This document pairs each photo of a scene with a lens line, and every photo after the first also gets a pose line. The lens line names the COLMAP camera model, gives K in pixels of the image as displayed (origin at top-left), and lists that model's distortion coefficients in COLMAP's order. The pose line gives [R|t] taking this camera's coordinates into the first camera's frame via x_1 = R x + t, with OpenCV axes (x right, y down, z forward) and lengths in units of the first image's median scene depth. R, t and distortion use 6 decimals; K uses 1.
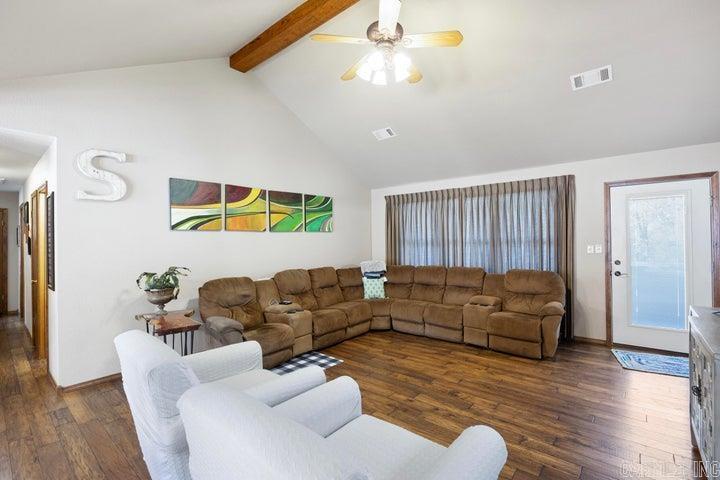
lens RADIAL K [[325.9, 0, 368.9], [0, 325.9, 238.4], [0, 0, 1]] dist [-0.007918, 0.000011]
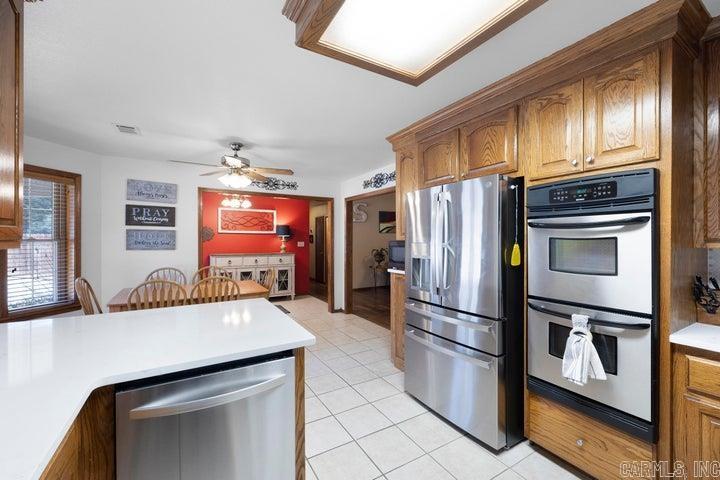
lens RADIAL K [[294.4, 0, 354.7], [0, 294.4, 240.6], [0, 0, 1]] dist [0.003910, -0.000220]
pose [[0.933345, 0.014885, -0.358671, 0.004551], [-0.009003, 0.999796, 0.018064, -0.004252], [0.358867, -0.013631, 0.933289, -0.996274]]
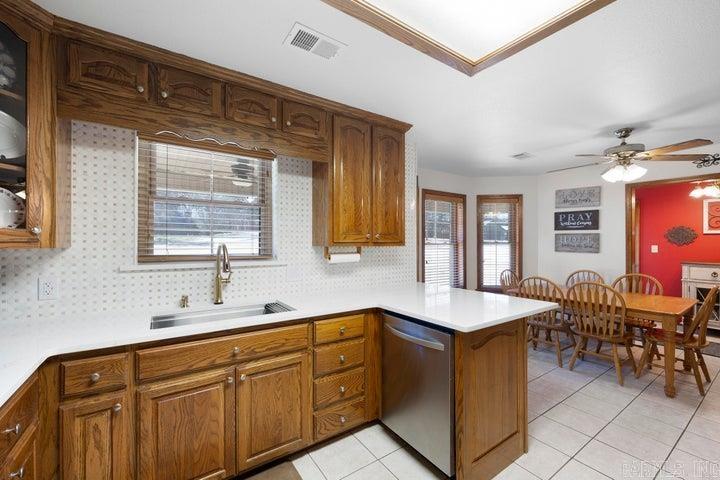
lens RADIAL K [[294.4, 0, 366.6], [0, 294.4, 242.2], [0, 0, 1]] dist [0.003910, -0.000220]
pose [[-0.276290, 0.013396, -0.960981, 0.229716], [0.011253, 0.999879, 0.010703, -0.005294], [0.961008, -0.007857, -0.276407, -0.750364]]
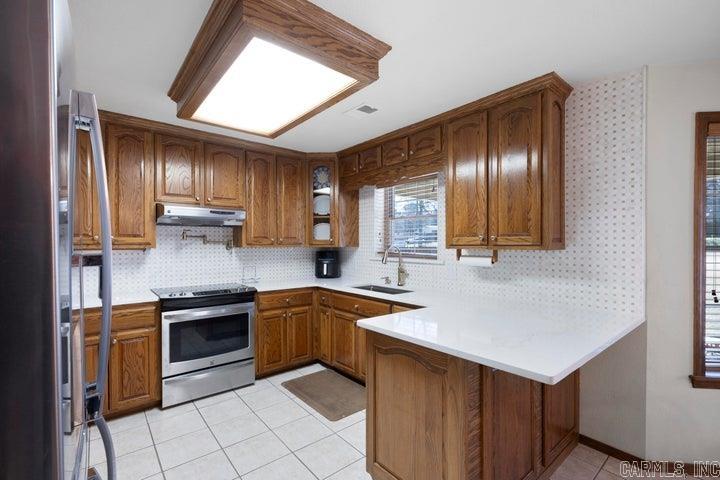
lens RADIAL K [[325.9, 0, 359.8], [0, 325.9, 243.7], [0, 0, 1]] dist [-0.007918, 0.000011]
pose [[-0.982508, 0.010333, 0.185935, -0.223809], [0.007633, 0.999855, -0.015233, 0.006567], [-0.186065, -0.013547, -0.982444, -0.310675]]
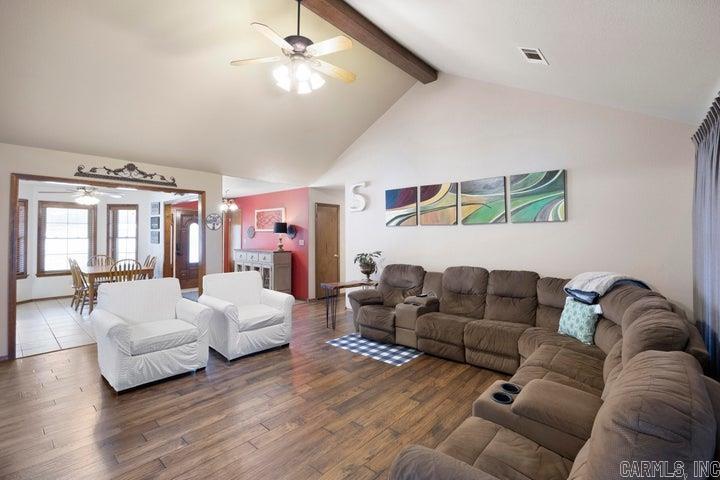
lens RADIAL K [[325.9, 0, 358.4], [0, 325.9, 230.0], [0, 0, 1]] dist [-0.007918, 0.000011]
pose [[-0.033712, -0.003299, -0.999426, 0.762579], [0.009824, 0.999945, -0.003632, -0.004968], [0.999383, -0.009941, -0.033678, 0.830445]]
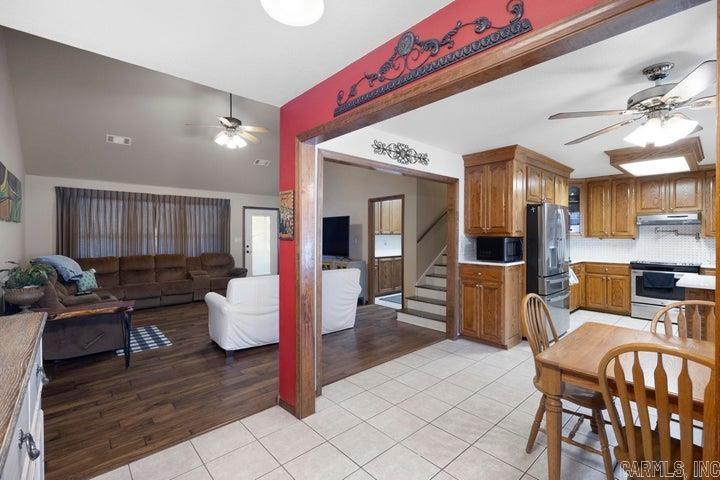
lens RADIAL K [[325.9, 0, 357.7], [0, 325.9, 238.7], [0, 0, 1]] dist [-0.007918, 0.000011]
pose [[0.157851, -0.002271, 0.987460, -1.115650], [-0.010231, 0.999940, 0.003936, 0.011833], [-0.987410, -0.010724, 0.157818, -0.008668]]
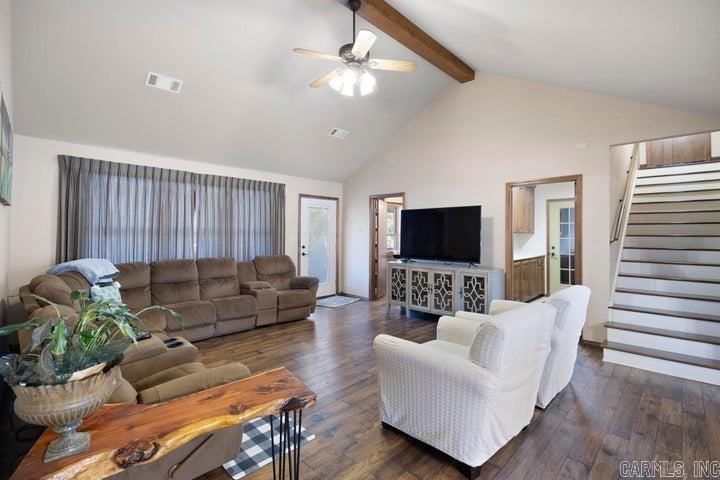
lens RADIAL K [[325.9, 0, 347.7], [0, 325.9, 229.8], [0, 0, 1]] dist [-0.007918, 0.000011]
pose [[0.112059, 0.022548, 0.993446, -0.743350], [-0.016518, 0.999647, -0.020826, 0.022987], [-0.993564, -0.014076, 0.112392, 0.594352]]
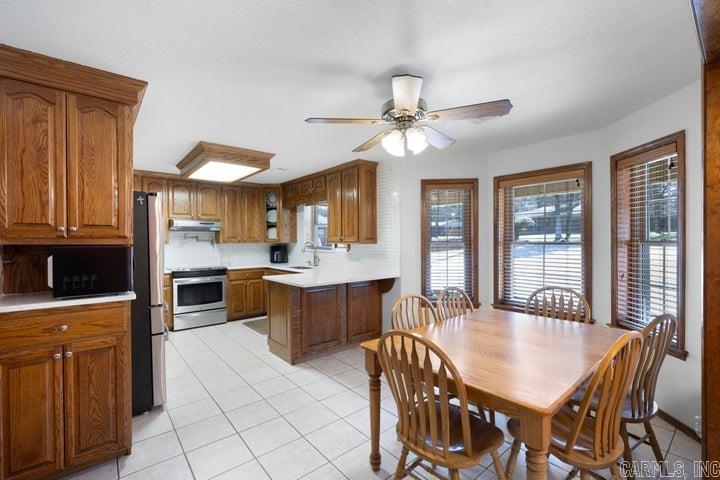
lens RADIAL K [[325.9, 0, 362.6], [0, 325.9, 242.6], [0, 0, 1]] dist [-0.007918, 0.000011]
pose [[-0.982061, 0.013922, 0.188047, -0.603040], [0.013342, 0.999902, -0.004351, 0.010559], [-0.188089, -0.001764, -0.982150, 0.141270]]
